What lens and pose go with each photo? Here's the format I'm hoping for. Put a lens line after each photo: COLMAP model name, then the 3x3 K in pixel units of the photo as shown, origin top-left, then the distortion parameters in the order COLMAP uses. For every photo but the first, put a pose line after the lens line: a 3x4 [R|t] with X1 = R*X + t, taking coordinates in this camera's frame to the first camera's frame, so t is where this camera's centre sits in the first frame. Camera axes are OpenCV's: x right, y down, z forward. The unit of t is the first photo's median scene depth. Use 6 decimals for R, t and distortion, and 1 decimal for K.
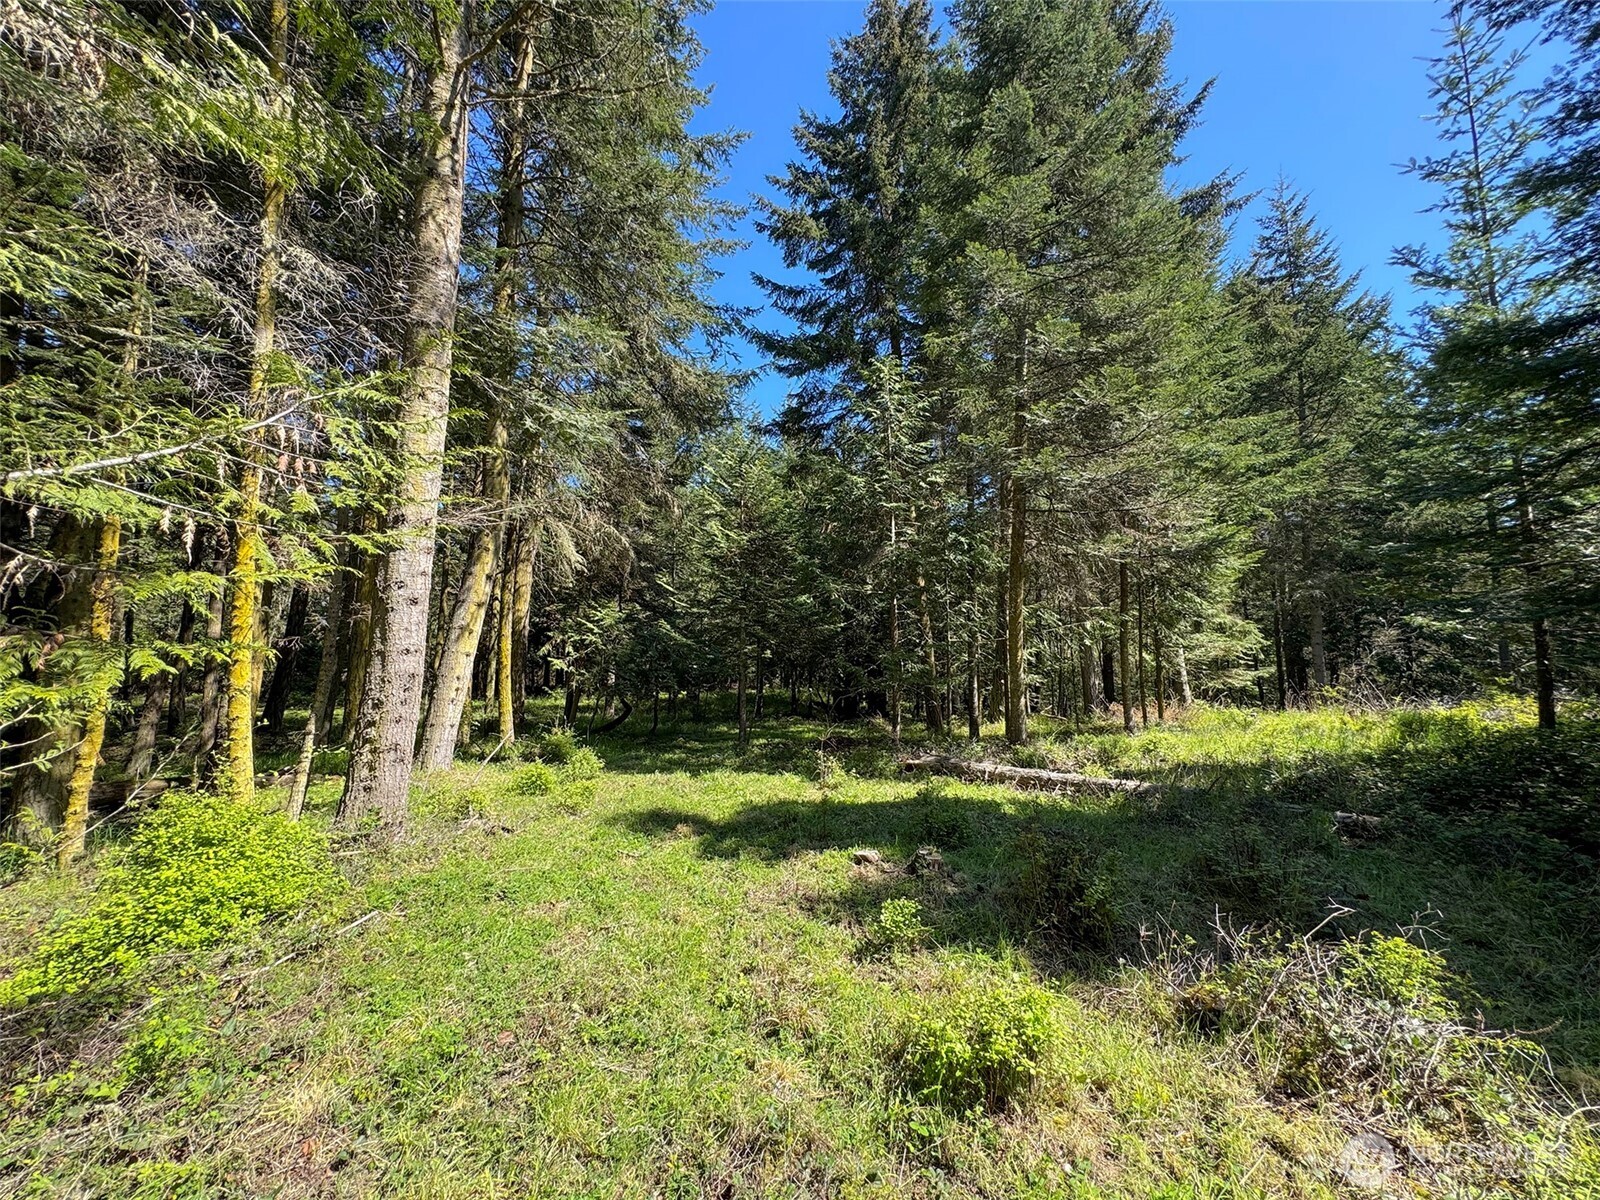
lens RADIAL K [[645.1, 0, 801.6], [0, 645.1, 602.2], [0, 0, 1]] dist [-0.001856, 0.000570]
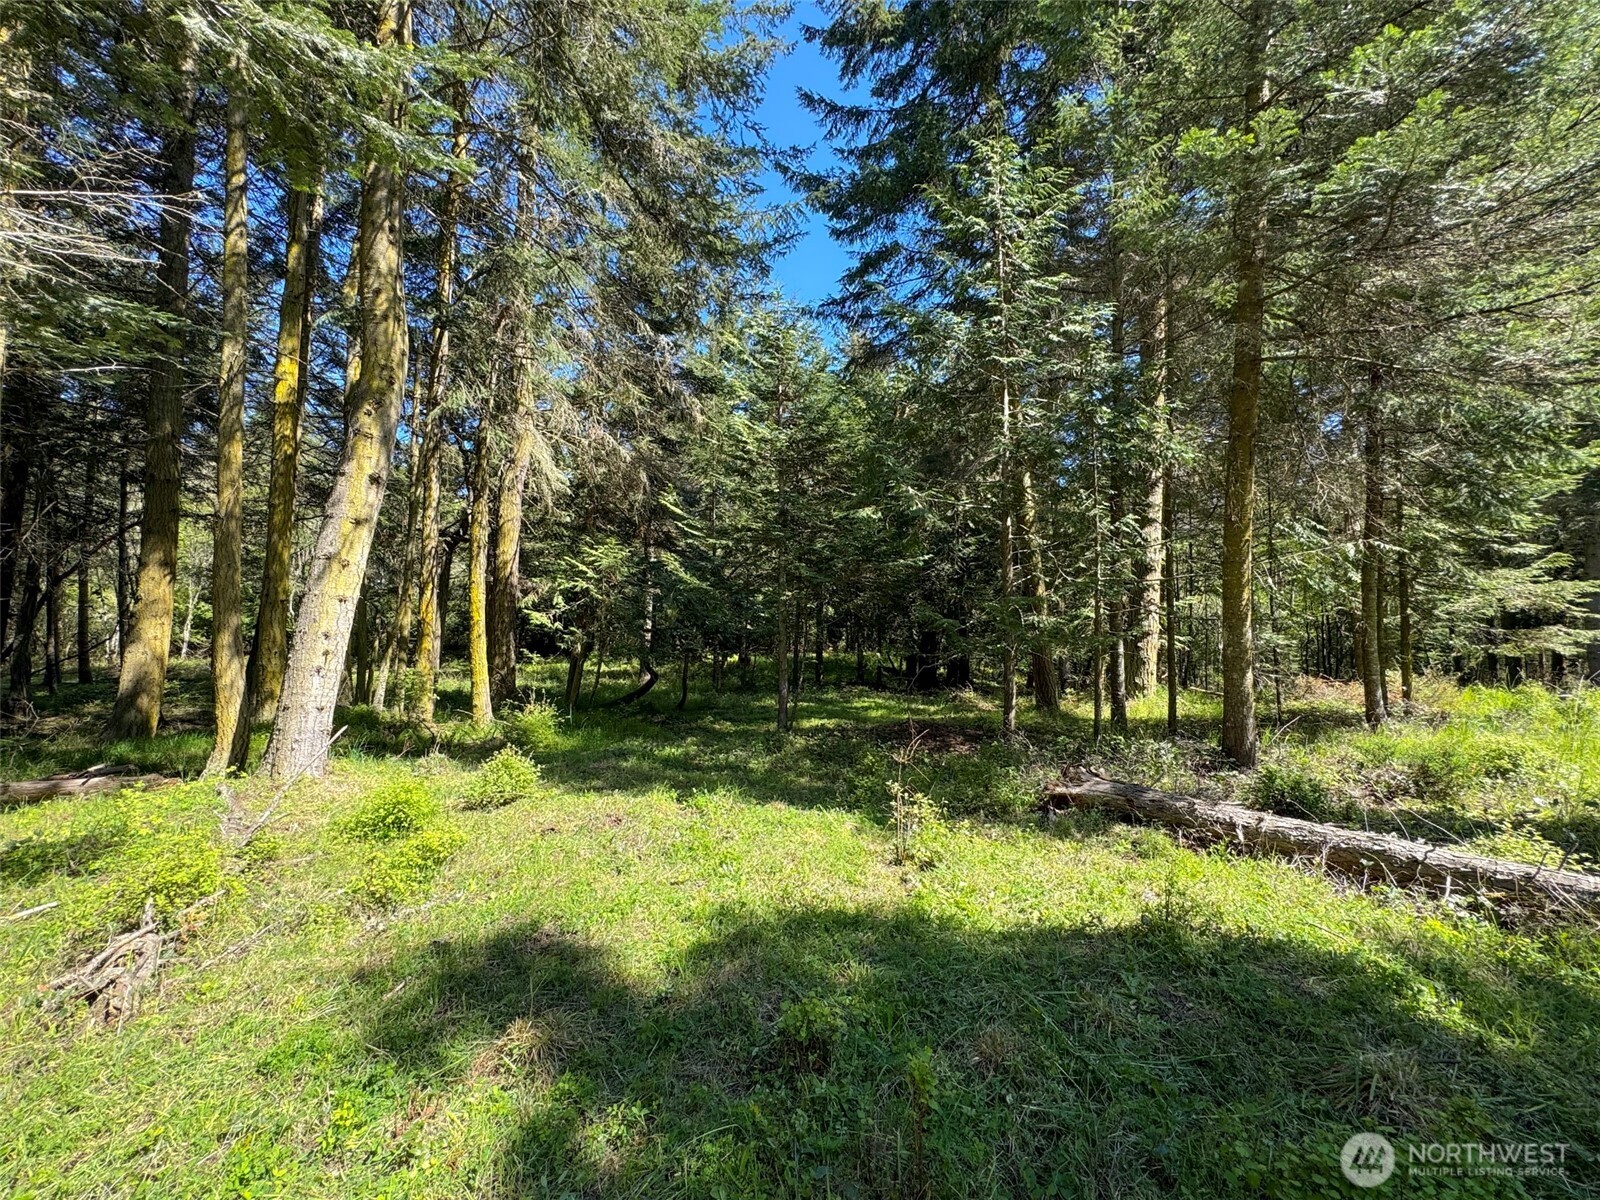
lens RADIAL K [[645.1, 0, 803.5], [0, 645.1, 605.2], [0, 0, 1]] dist [-0.001856, 0.000570]
pose [[0.994490, -0.003054, -0.104786, 0.006046], [0.009515, 0.998080, 0.061209, 0.037146], [0.104398, -0.061868, 0.992609, 0.291980]]
